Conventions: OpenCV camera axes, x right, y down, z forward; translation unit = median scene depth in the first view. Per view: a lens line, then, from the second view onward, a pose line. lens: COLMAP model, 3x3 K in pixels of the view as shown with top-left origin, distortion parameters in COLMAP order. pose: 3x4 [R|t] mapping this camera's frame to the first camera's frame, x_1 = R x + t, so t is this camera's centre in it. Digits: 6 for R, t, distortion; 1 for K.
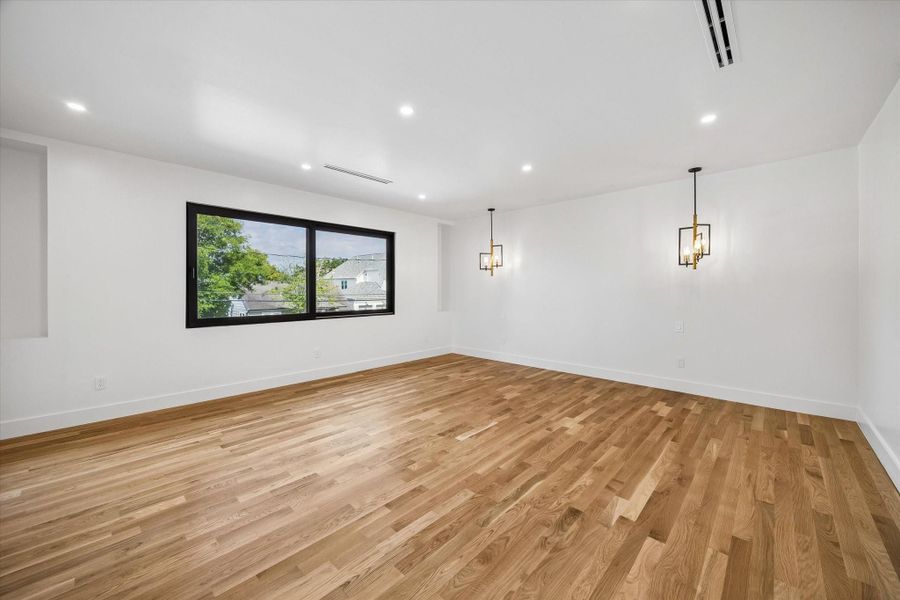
lens RADIAL K [[344.7, 0, 449.2], [0, 344.7, 294.9], [0, 0, 1]] dist [0.001691, -0.000007]
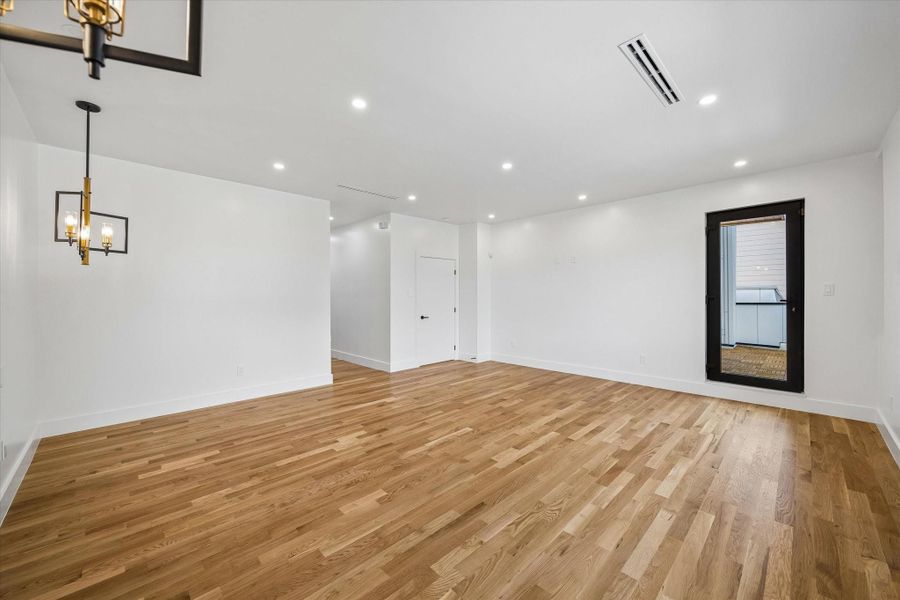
lens RADIAL K [[344.7, 0, 449.7], [0, 344.7, 294.4], [0, 0, 1]] dist [0.001691, -0.000007]
pose [[-0.998895, 0.002419, 0.046930, 0.037719], [0.002851, 0.999954, 0.009154, -0.023985], [-0.046906, 0.009278, -0.998856, 2.025311]]
